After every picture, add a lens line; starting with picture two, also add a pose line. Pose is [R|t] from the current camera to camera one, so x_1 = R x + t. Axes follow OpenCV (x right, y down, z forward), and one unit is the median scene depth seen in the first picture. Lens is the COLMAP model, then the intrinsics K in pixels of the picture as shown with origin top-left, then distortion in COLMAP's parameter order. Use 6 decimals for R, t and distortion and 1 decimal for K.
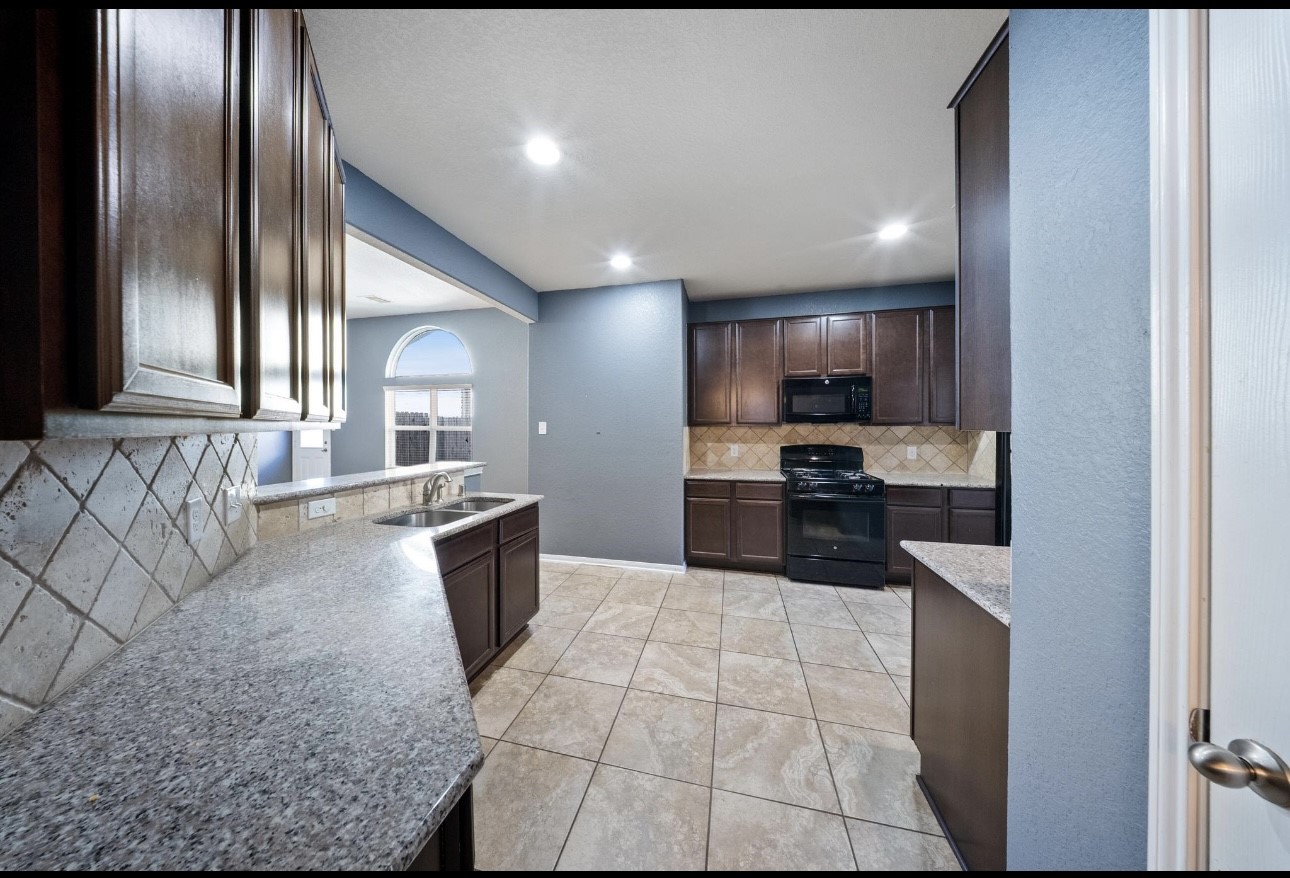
lens RADIAL K [[379.7, 0, 642.9], [0, 379.7, 424.6], [0, 0, 1]] dist [-0.000019, -0.000004]
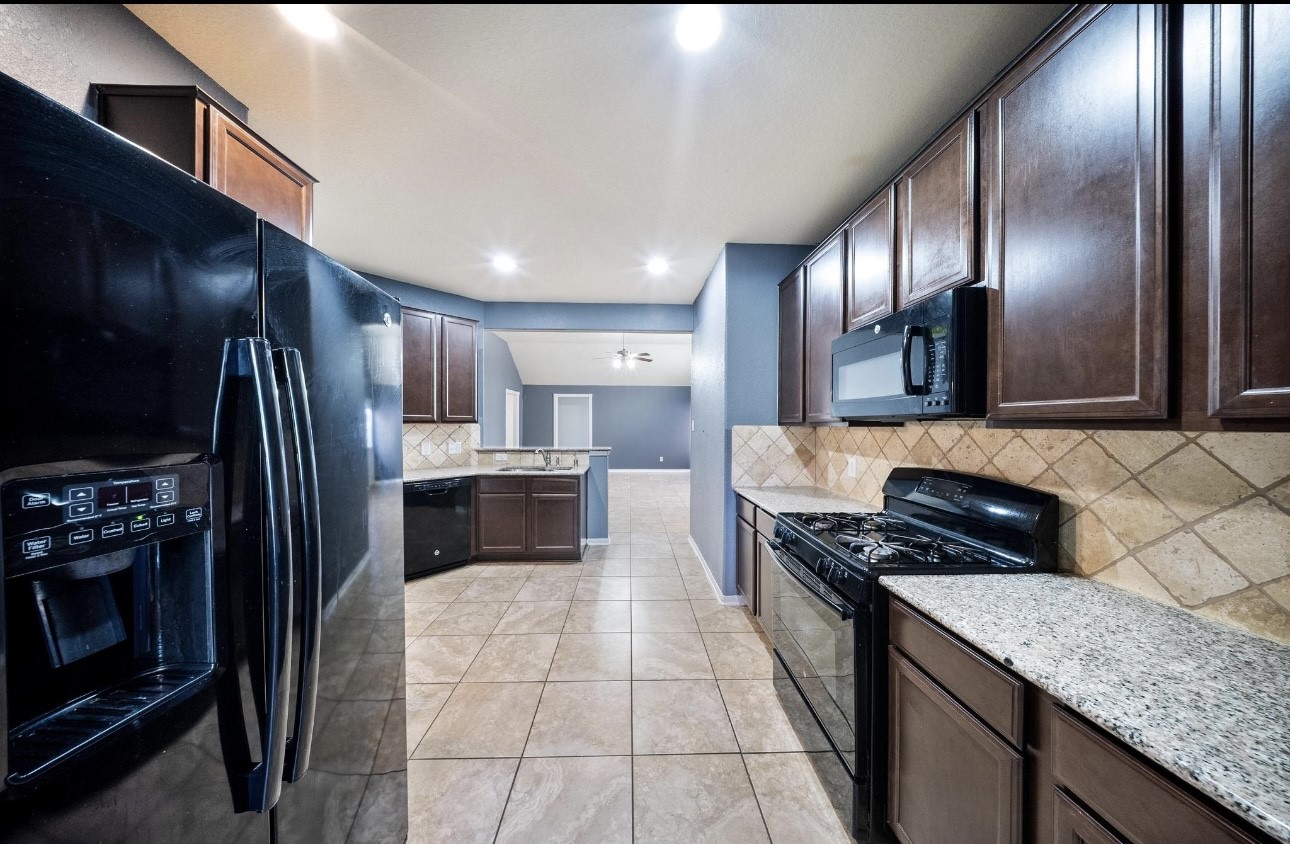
lens RADIAL K [[382.3, 0, 645.0], [0, 382.3, 422.0], [0, 0, 1]] dist [0.000013, -0.000003]
pose [[0.271865, -0.000083, -0.962335, 1.010107], [-0.003344, 0.999994, -0.001031, -0.000452], [0.962330, 0.003499, 0.271863, 0.724006]]
